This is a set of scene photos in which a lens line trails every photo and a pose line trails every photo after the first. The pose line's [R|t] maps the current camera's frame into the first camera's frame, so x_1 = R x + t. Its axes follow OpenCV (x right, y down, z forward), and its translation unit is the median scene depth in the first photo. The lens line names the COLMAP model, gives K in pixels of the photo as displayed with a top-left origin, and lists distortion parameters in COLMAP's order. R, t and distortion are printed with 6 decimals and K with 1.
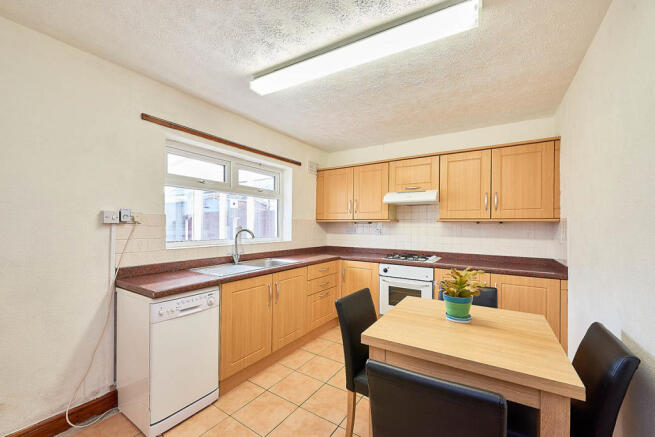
lens RADIAL K [[262.4, 0, 334.5], [0, 262.4, 223.8], [0, 0, 1]] dist [0.000583, 0.000070]
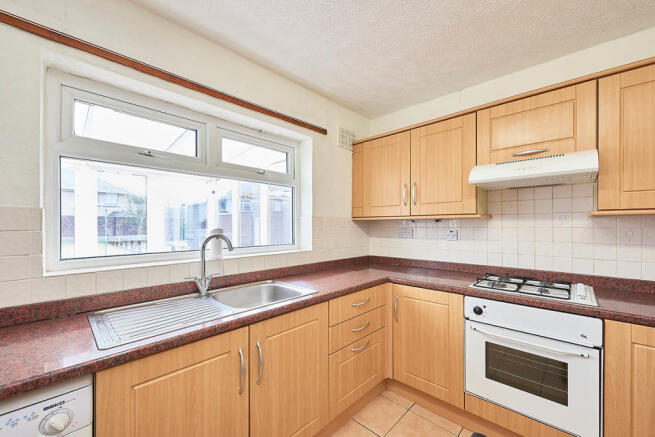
lens RADIAL K [[262.4, 0, 334.5], [0, 262.4, 223.8], [0, 0, 1]] dist [0.000583, 0.000070]
pose [[0.983151, -0.010704, -0.182483, 0.009107], [0.010972, 0.999940, 0.000460, 0.000630], [0.182467, -0.002454, 0.983209, 0.393579]]
